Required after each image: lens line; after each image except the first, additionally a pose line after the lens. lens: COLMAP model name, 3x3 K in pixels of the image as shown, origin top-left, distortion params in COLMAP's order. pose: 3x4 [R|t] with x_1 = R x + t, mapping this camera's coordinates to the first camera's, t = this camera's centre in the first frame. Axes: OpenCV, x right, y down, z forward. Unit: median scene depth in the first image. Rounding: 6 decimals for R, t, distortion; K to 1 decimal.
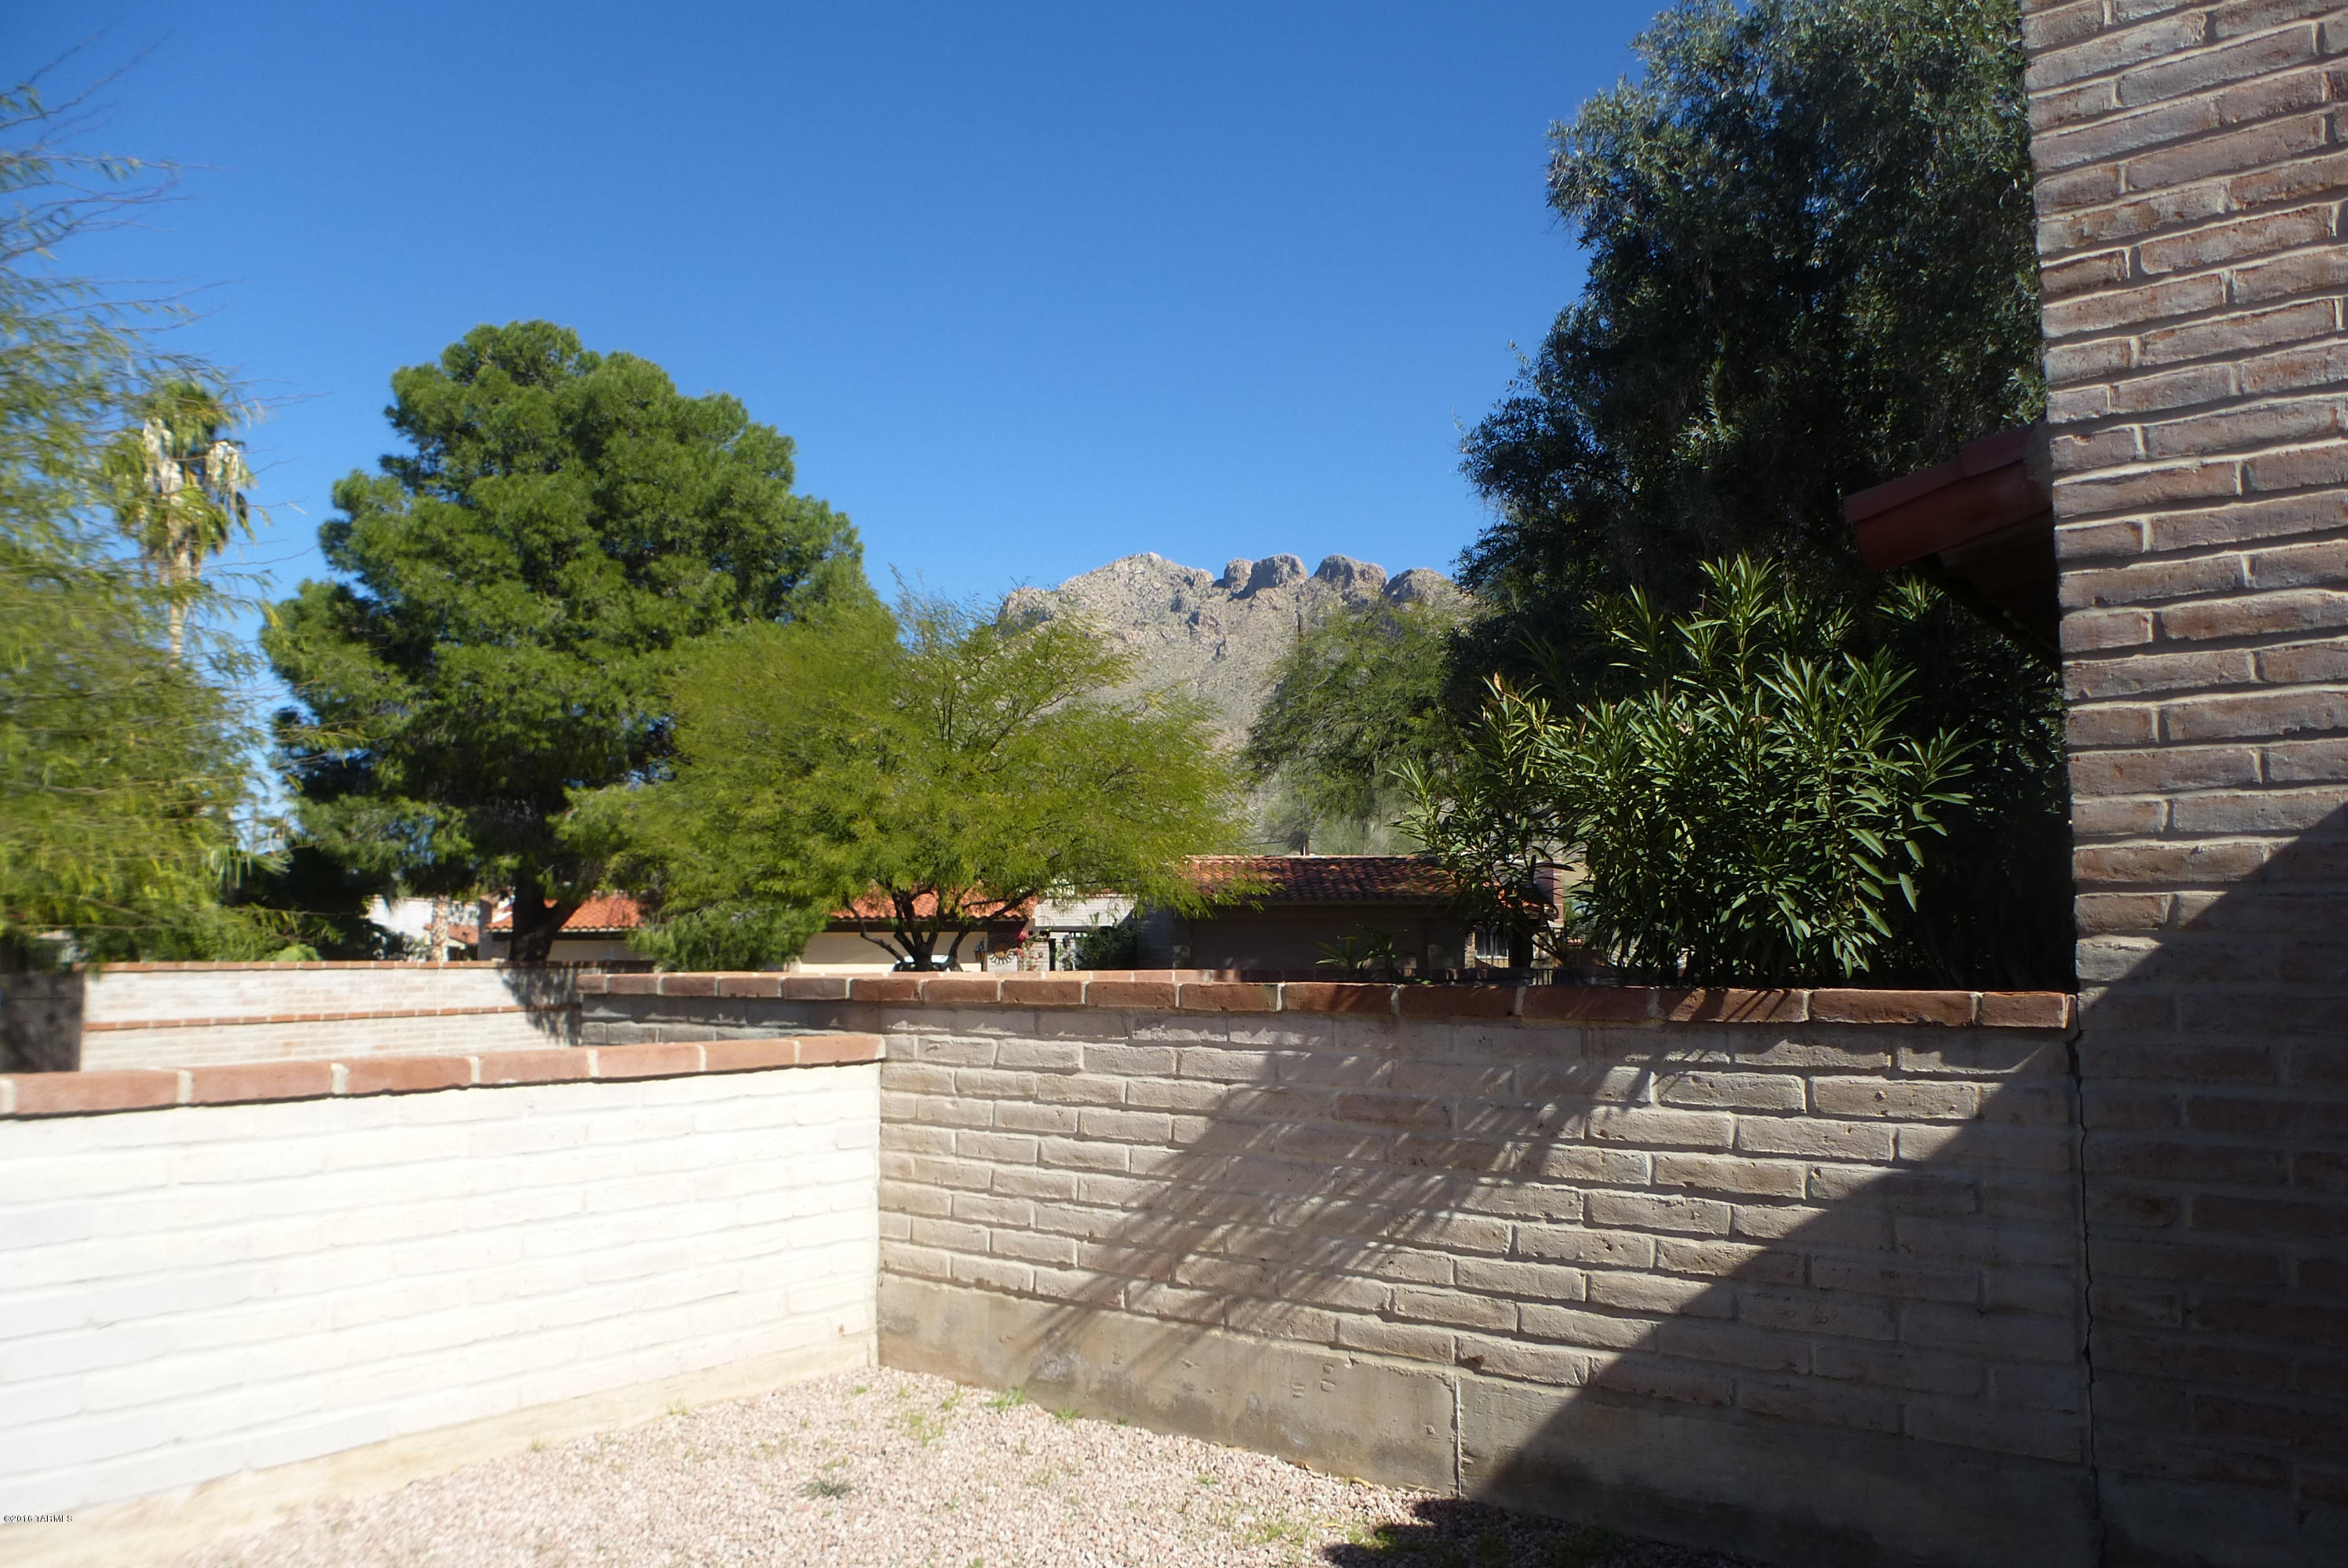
lens RADIAL K [[1661.8, 0, 1173.9], [0, 1661.8, 789.6], [0, 0, 1]] dist [-0.037209, -0.000830]
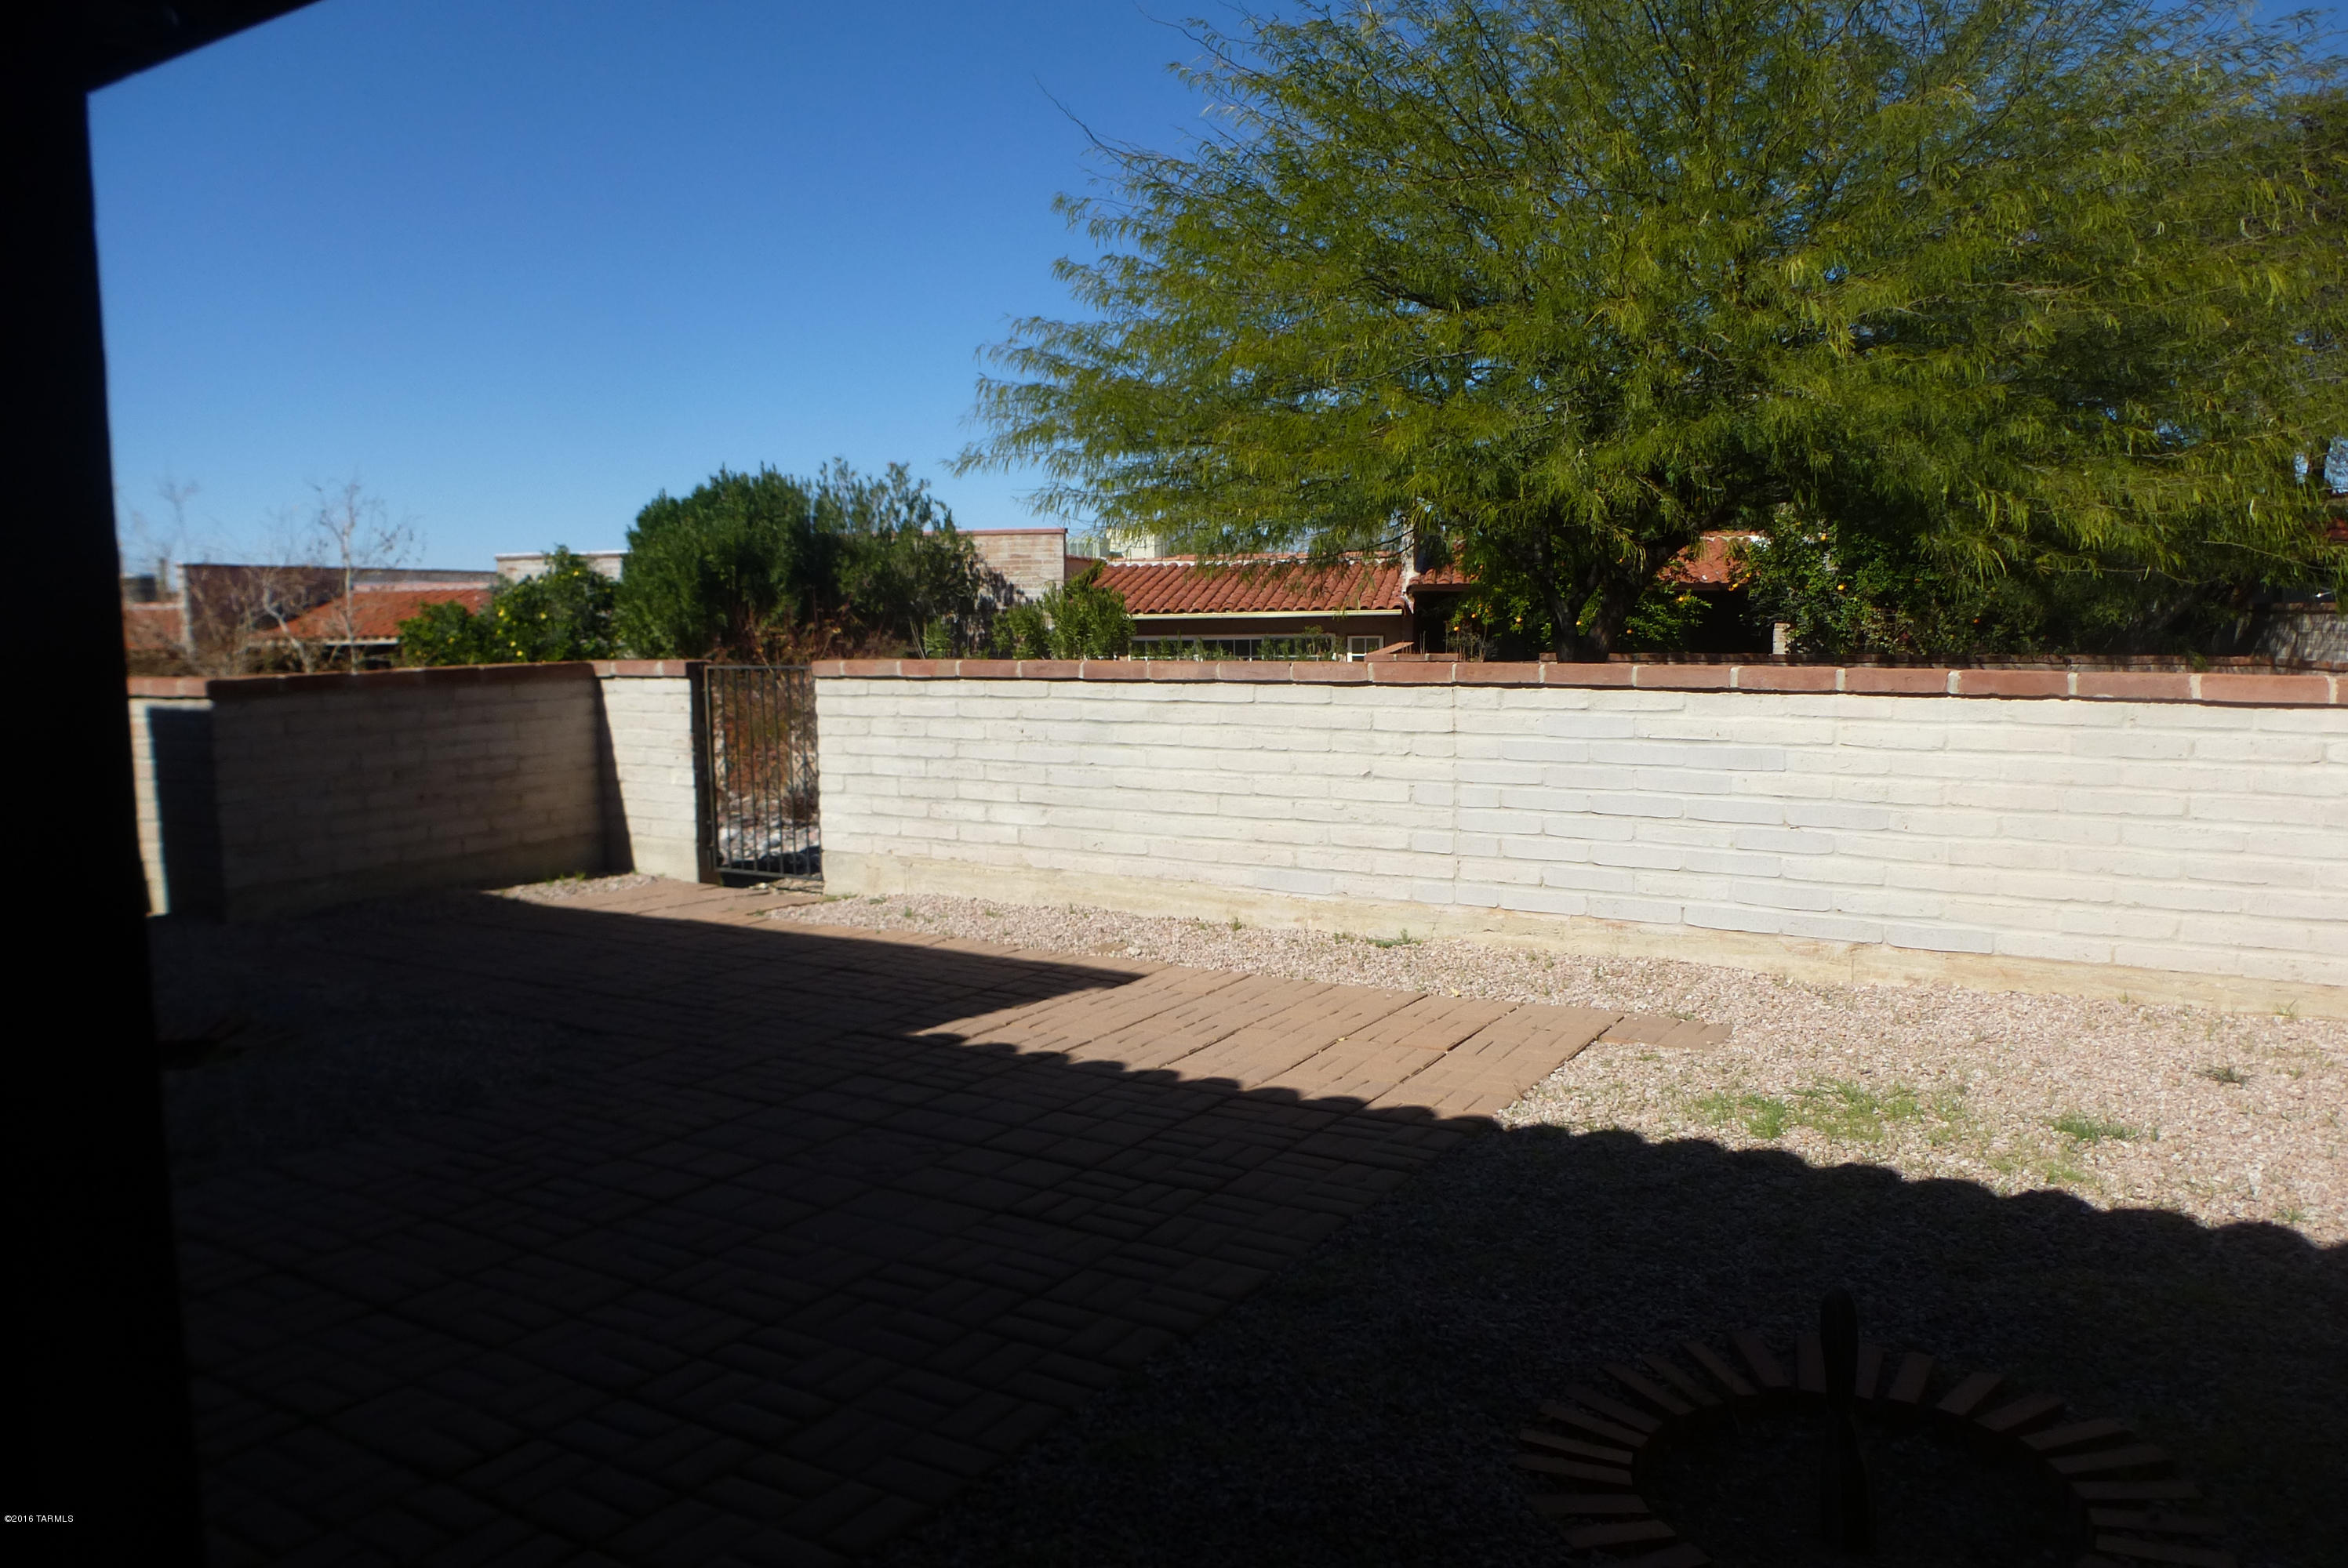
lens RADIAL K [[1661.8, 0, 1173.4], [0, 1661.8, 782.3], [0, 0, 1]] dist [-0.037209, -0.000830]
pose [[0.128664, 0.108233, -0.985764, 0.857620], [0.100121, 0.987530, 0.121495, 0.033341], [0.986621, -0.114328, 0.116224, 0.234072]]
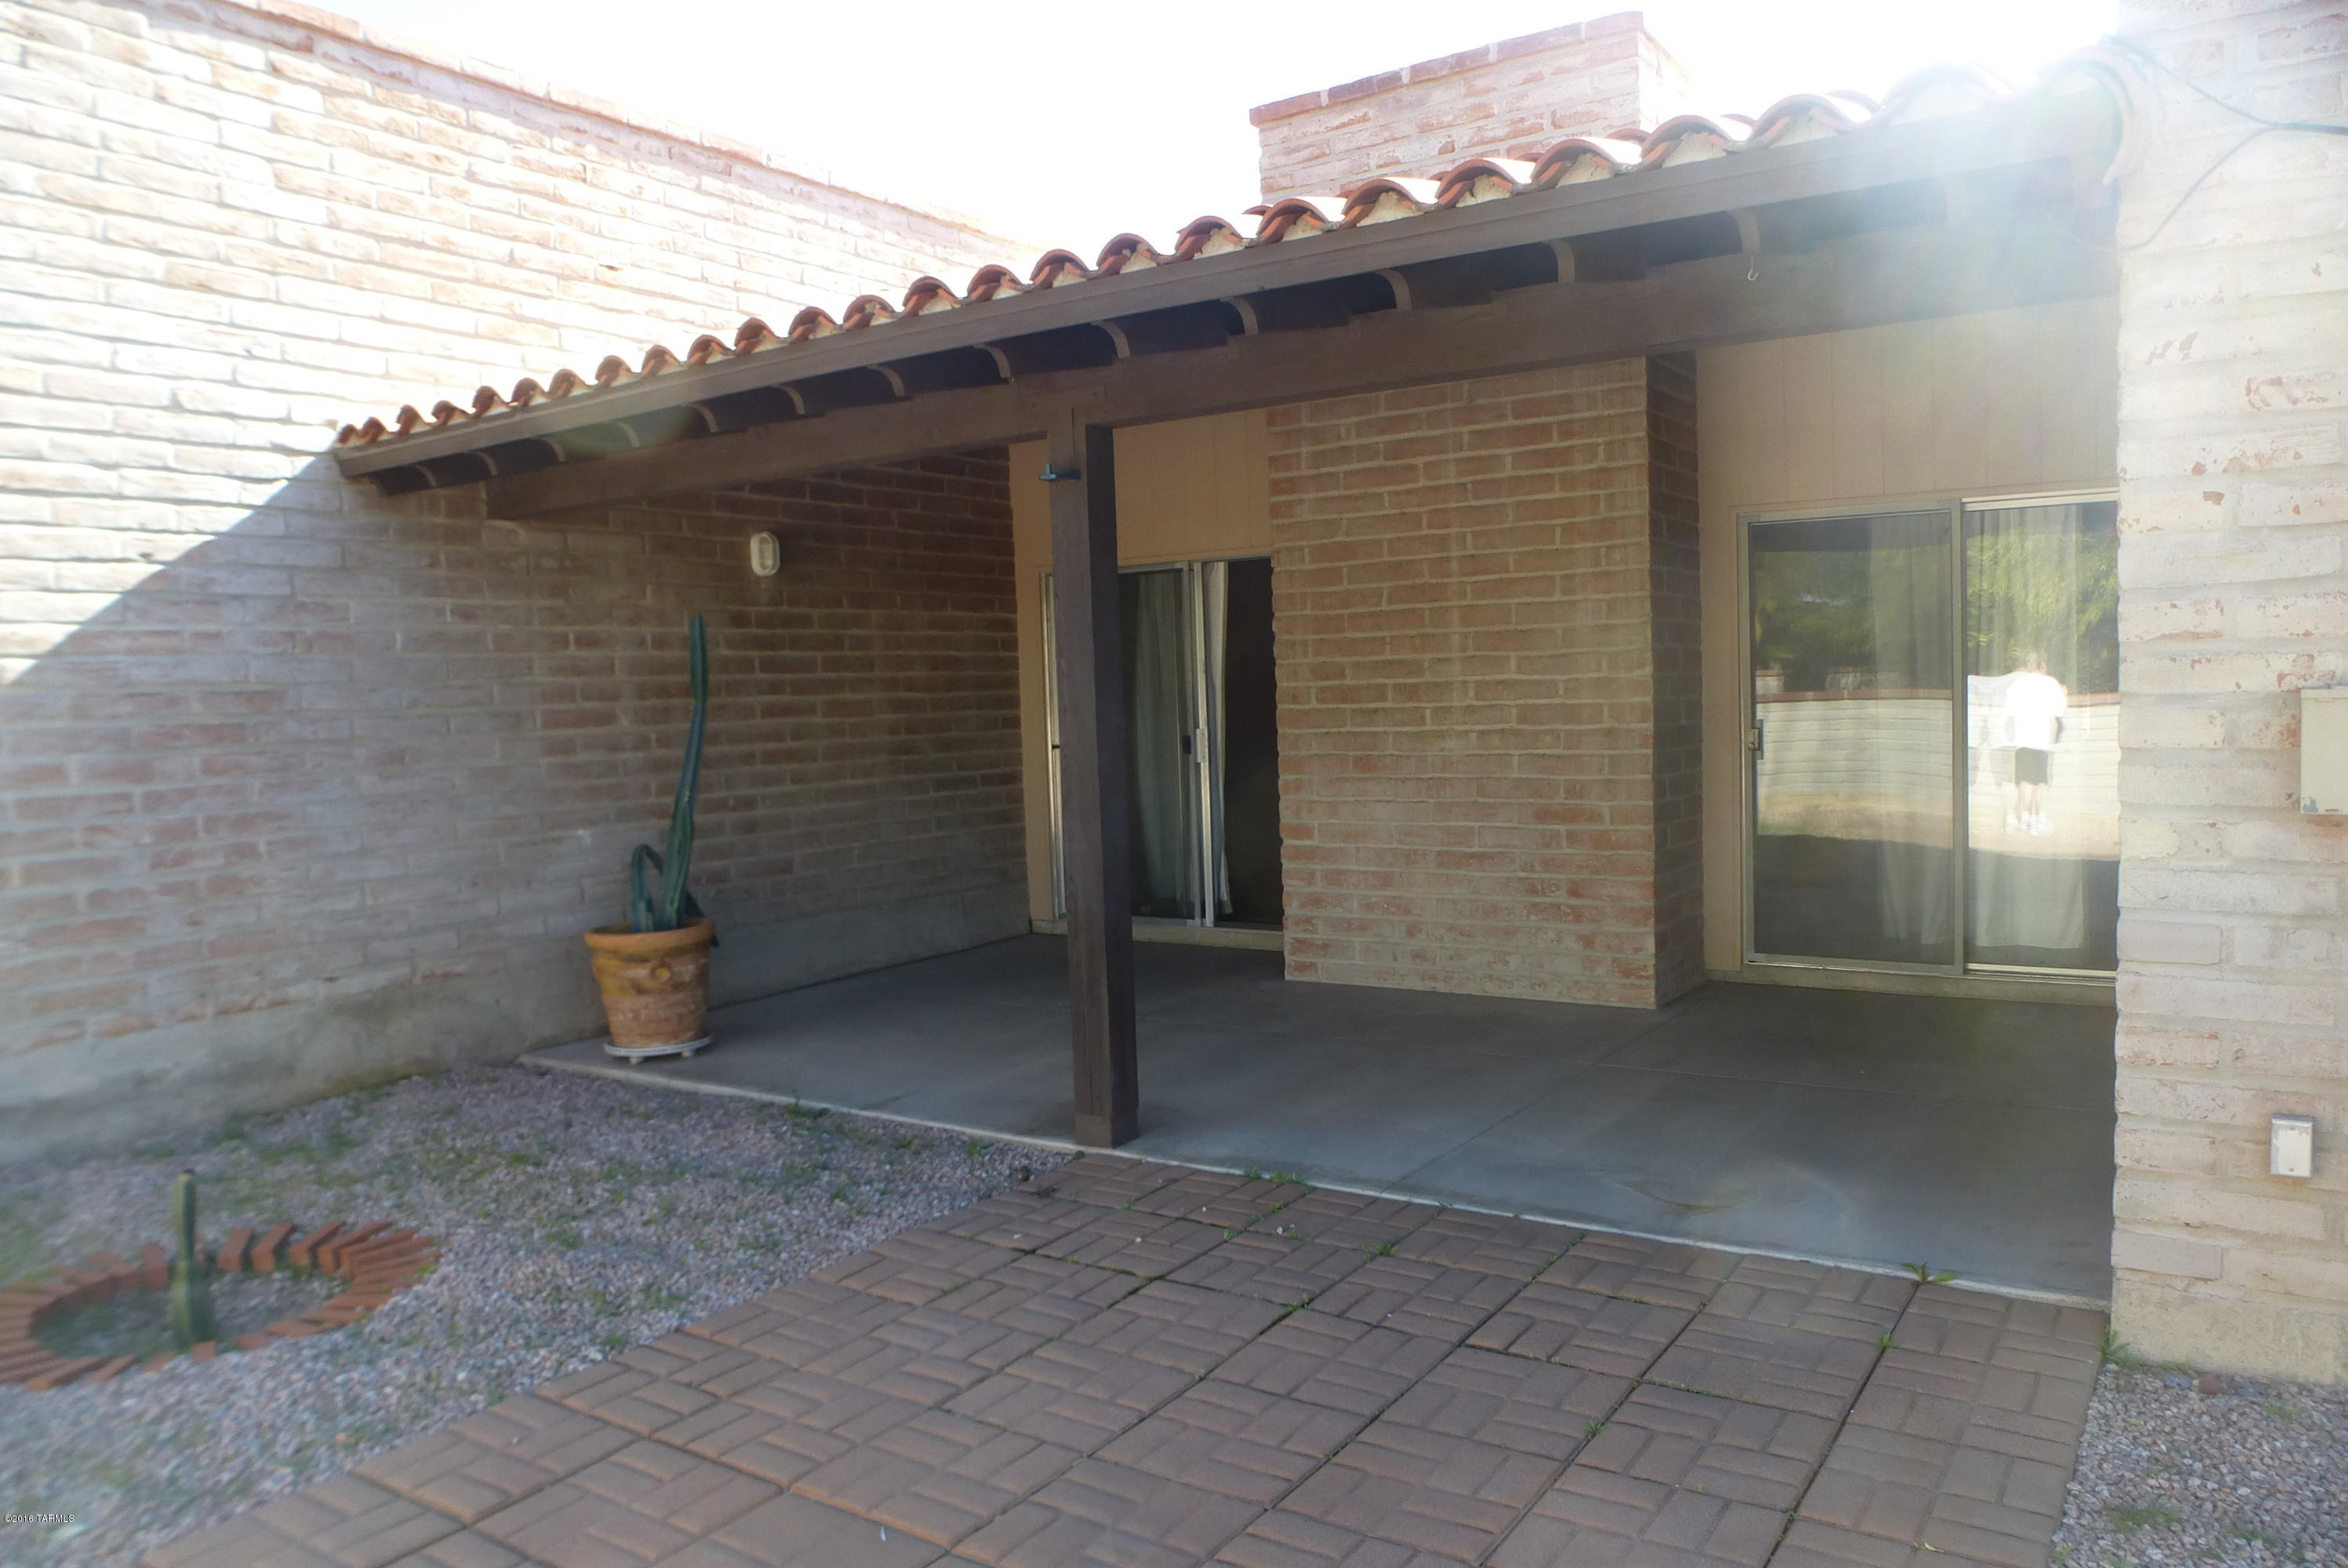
lens RADIAL K [[1661.8, 0, 1172.6], [0, 1661.8, 783.8], [0, 0, 1]] dist [-0.037209, -0.000830]
pose [[-0.082569, -0.061732, 0.994672, -0.930600], [-0.062542, 0.996433, 0.056650, 0.024590], [-0.994621, -0.057531, -0.086135, 0.084308]]
